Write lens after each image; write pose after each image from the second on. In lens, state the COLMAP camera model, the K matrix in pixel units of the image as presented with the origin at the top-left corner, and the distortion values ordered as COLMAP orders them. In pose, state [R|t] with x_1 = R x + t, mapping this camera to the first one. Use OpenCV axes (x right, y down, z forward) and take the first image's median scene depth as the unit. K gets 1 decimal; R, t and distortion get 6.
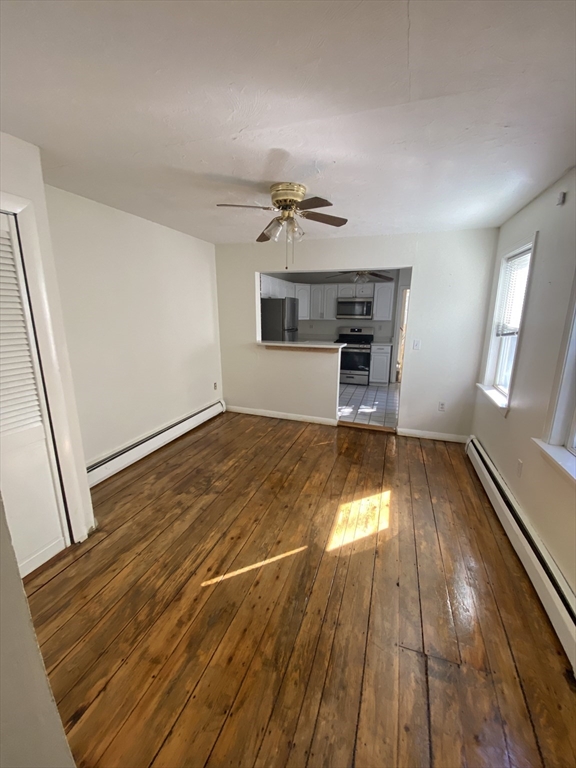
lens RADIAL K [[307.6, 0, 288.0], [0, 307.6, 384.0], [0, 0, 1]] dist [0.015202, -0.021535]
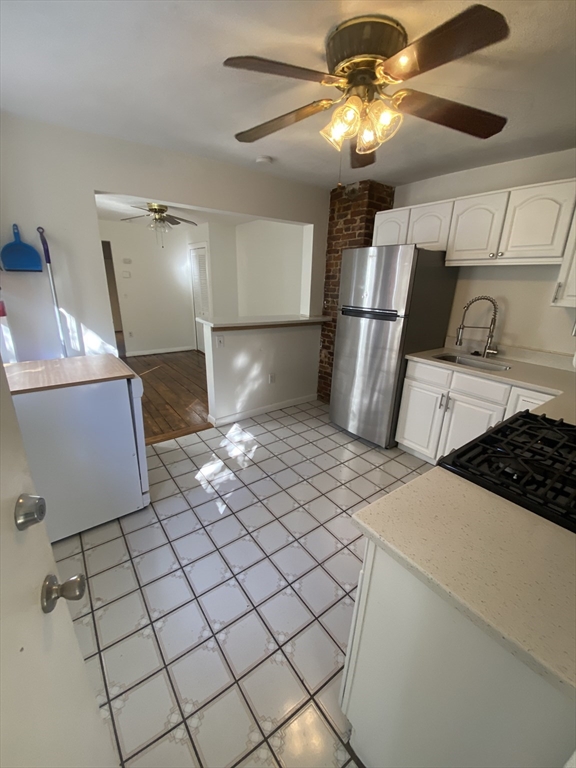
lens RADIAL K [[307.6, 0, 288.0], [0, 307.6, 384.0], [0, 0, 1]] dist [0.015202, -0.021535]
pose [[-0.563016, 0.241947, -0.790237, 0.562742], [-0.213305, 0.881248, 0.421785, -0.284830], [0.798445, 0.406033, -0.444549, 1.300284]]
